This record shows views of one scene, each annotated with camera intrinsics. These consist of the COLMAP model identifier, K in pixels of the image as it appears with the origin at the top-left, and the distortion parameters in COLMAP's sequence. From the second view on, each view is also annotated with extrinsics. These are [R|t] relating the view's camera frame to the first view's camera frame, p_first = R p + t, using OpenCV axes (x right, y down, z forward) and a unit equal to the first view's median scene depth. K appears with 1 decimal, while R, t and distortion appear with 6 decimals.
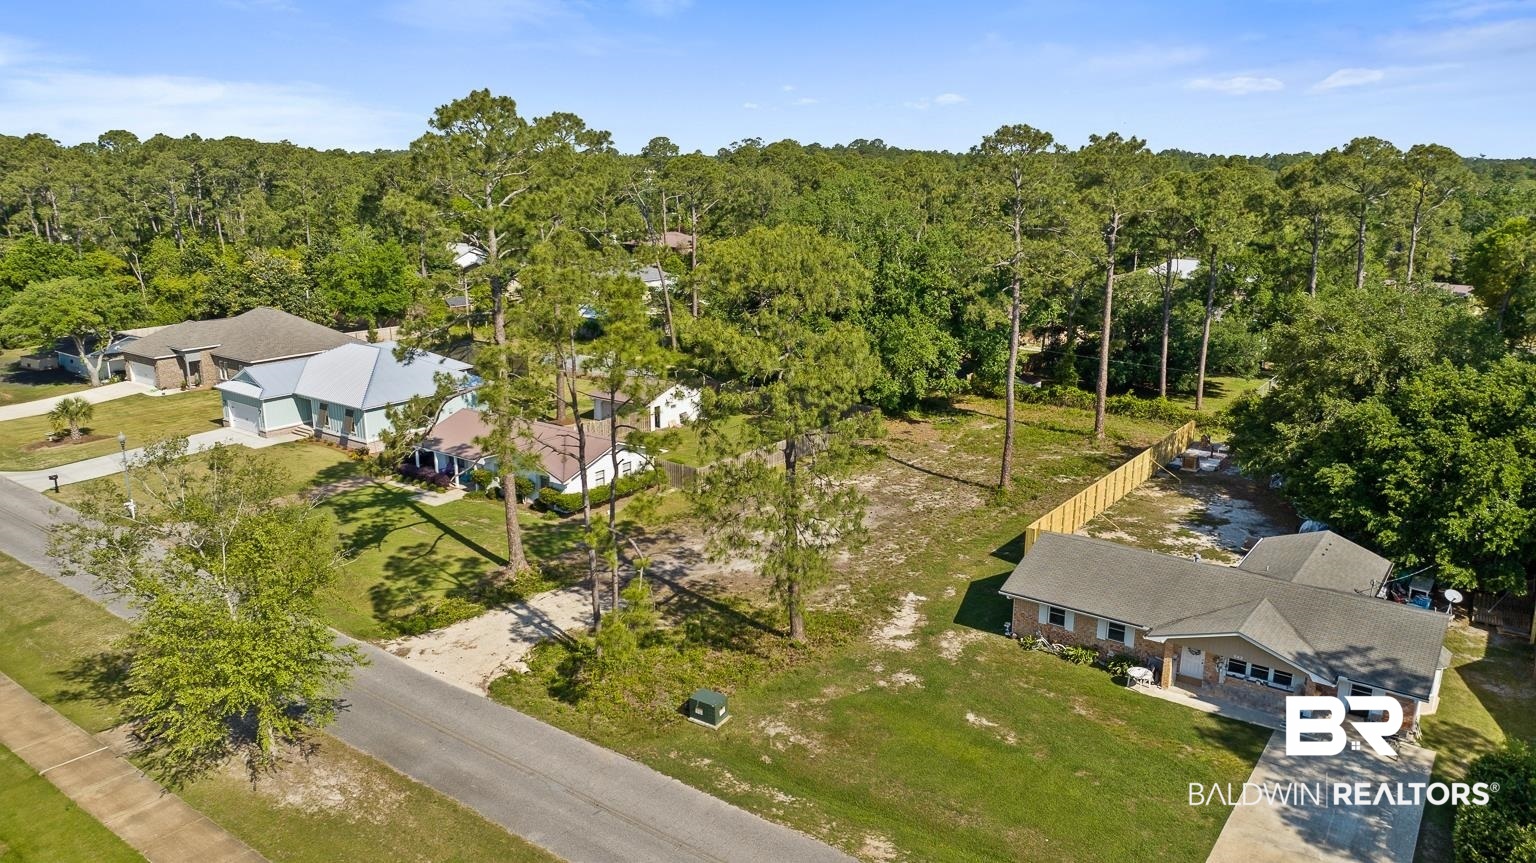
lens RADIAL K [[1089.3, 0, 750.1], [0, 1089.3, 425.4], [0, 0, 1]] dist [-0.036666, 0.021379]
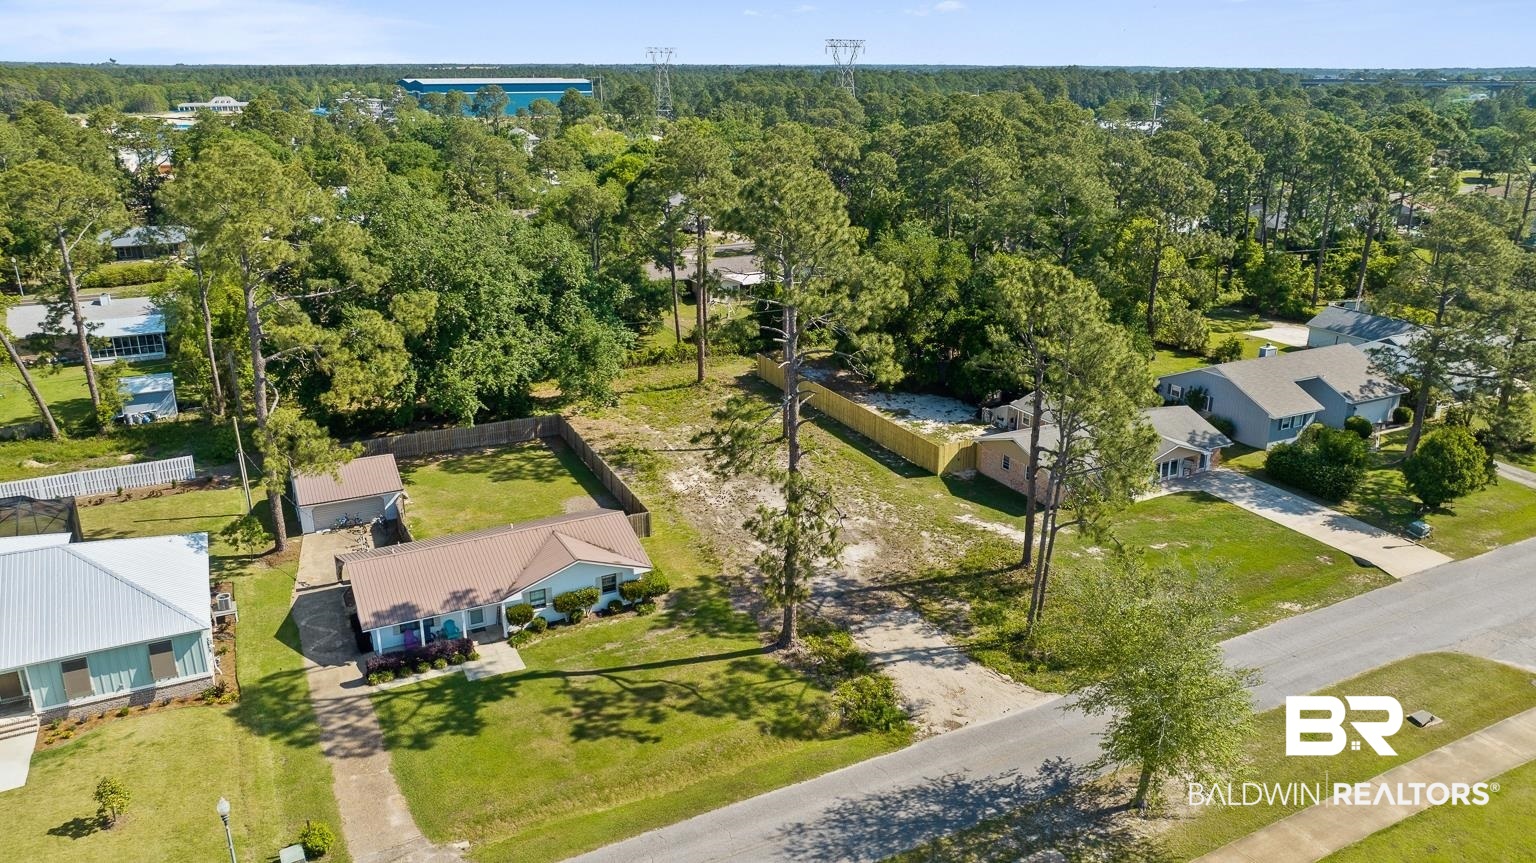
lens RADIAL K [[1089.3, 0, 769.0], [0, 1089.3, 436.5], [0, 0, 1]] dist [-0.036666, 0.021379]
pose [[0.438781, -0.299944, 0.847056, -0.974423], [0.216227, 0.950192, 0.224457, -0.267646], [-0.872191, 0.084669, 0.481782, 0.502141]]
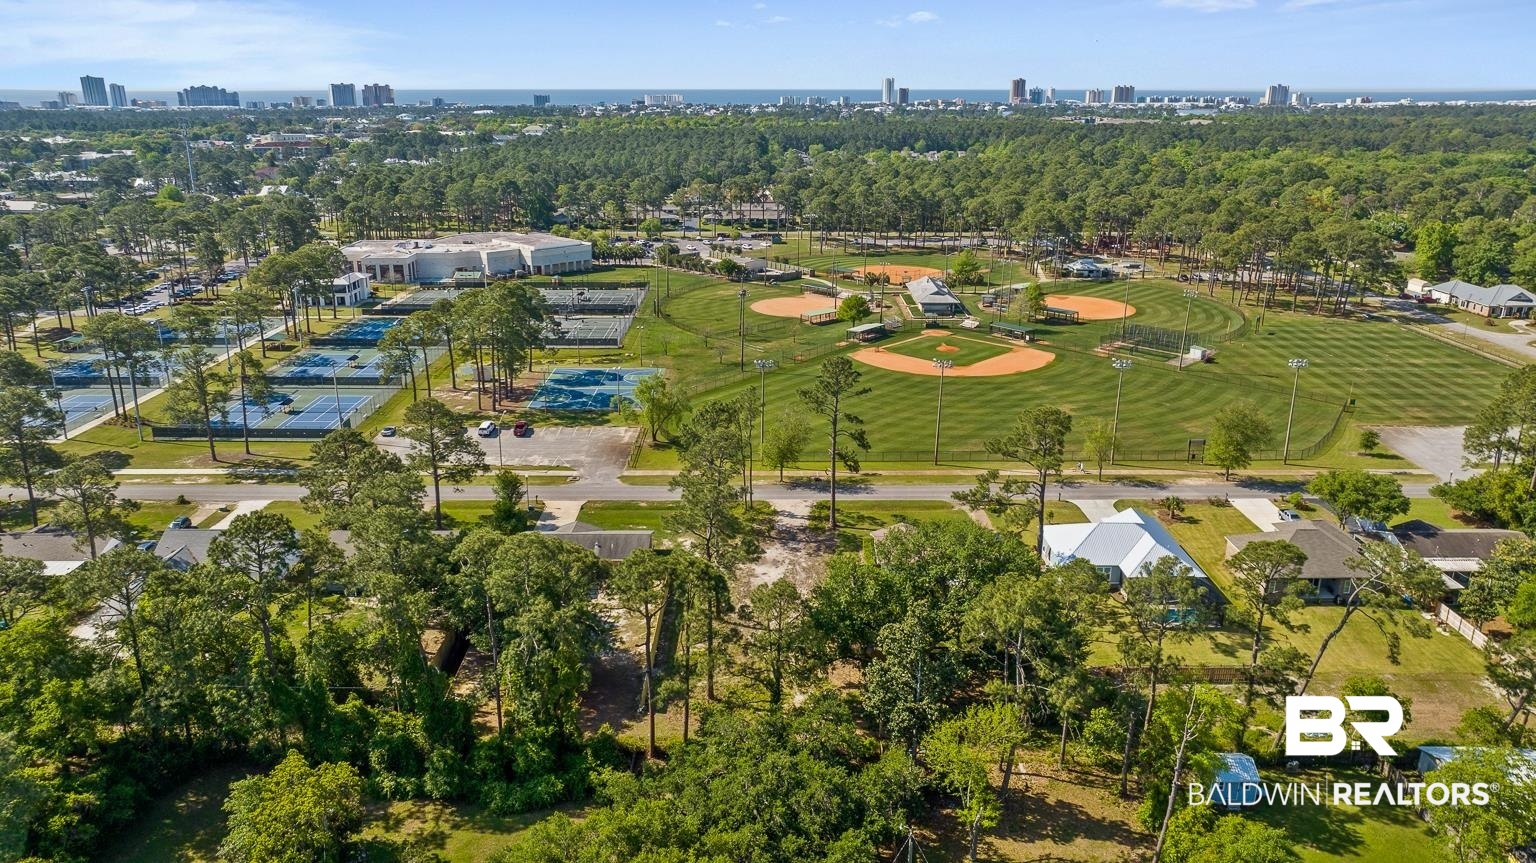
lens RADIAL K [[1089.3, 0, 762.6], [0, 1089.3, 432.4], [0, 0, 1]] dist [-0.036666, 0.021379]
pose [[-0.802771, 0.186473, -0.566380, 1.334266], [-0.135275, 0.868126, 0.477554, -1.265295], [0.580740, 0.459984, -0.671681, 2.491530]]
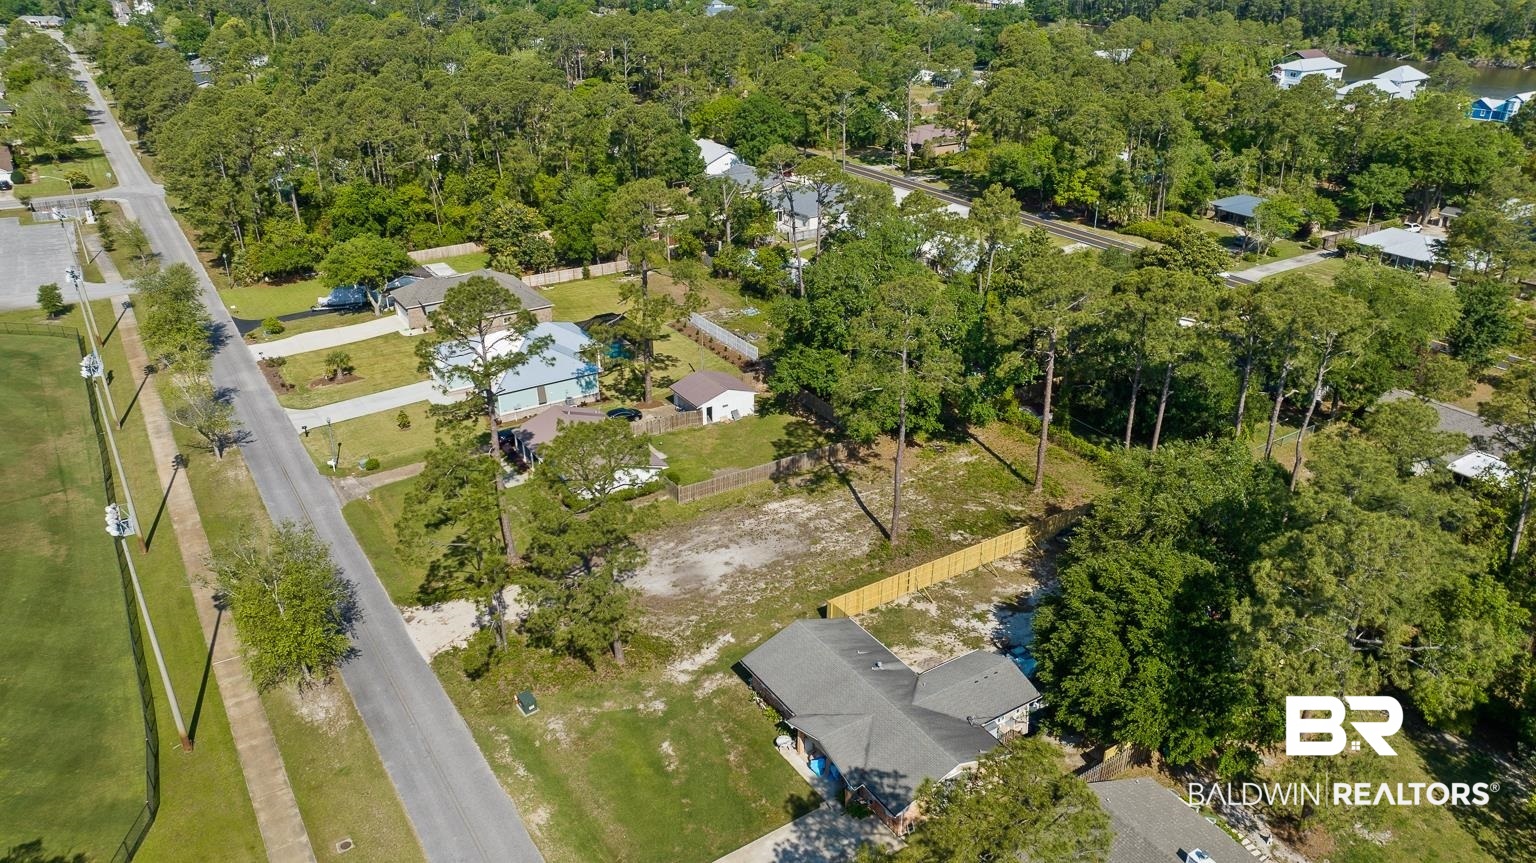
lens RADIAL K [[1089.3, 0, 775.0], [0, 1089.3, 434.4], [0, 0, 1]] dist [-0.036666, 0.021379]
pose [[0.939799, 0.151869, -0.306127, 0.570564], [-0.084293, 0.971164, 0.223016, -0.413509], [0.331168, -0.183786, 0.925500, -0.285823]]
